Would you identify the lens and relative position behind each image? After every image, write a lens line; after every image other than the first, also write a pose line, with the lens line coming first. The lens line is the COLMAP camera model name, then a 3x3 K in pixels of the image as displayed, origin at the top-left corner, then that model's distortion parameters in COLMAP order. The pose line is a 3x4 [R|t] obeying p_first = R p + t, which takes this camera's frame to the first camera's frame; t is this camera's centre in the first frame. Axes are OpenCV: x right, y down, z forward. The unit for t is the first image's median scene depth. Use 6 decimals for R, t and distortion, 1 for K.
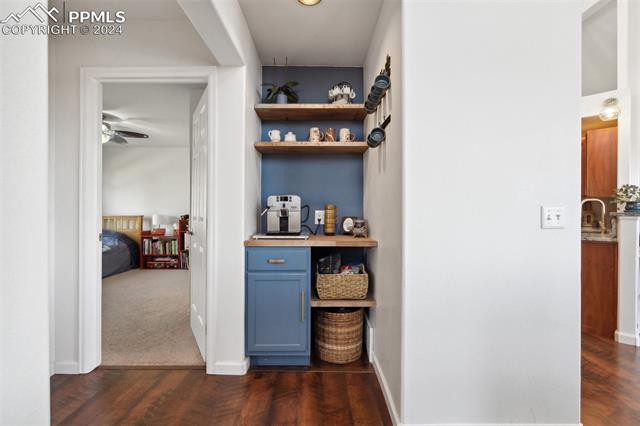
lens RADIAL K [[295.3, 0, 319.2], [0, 295.3, 213.0], [0, 0, 1]] dist [-0.000095, -0.000926]
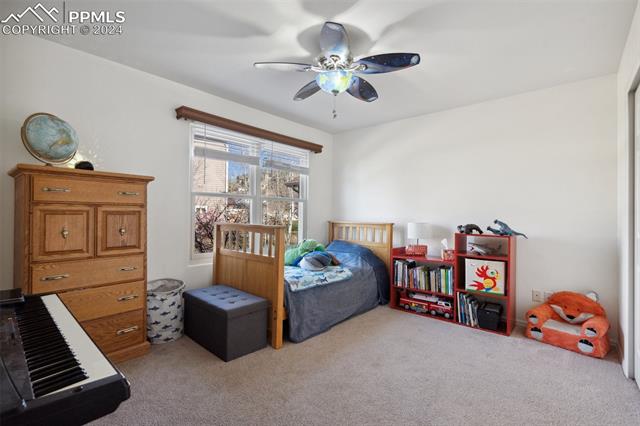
lens RADIAL K [[295.3, 0, 320.2], [0, 295.3, 212.4], [0, 0, 1]] dist [-0.000095, -0.000926]
pose [[0.746757, 0.000320, -0.665096, -0.293988], [-0.009508, 0.999903, -0.010194, -0.007071], [0.665029, 0.013937, 0.746688, 0.418471]]
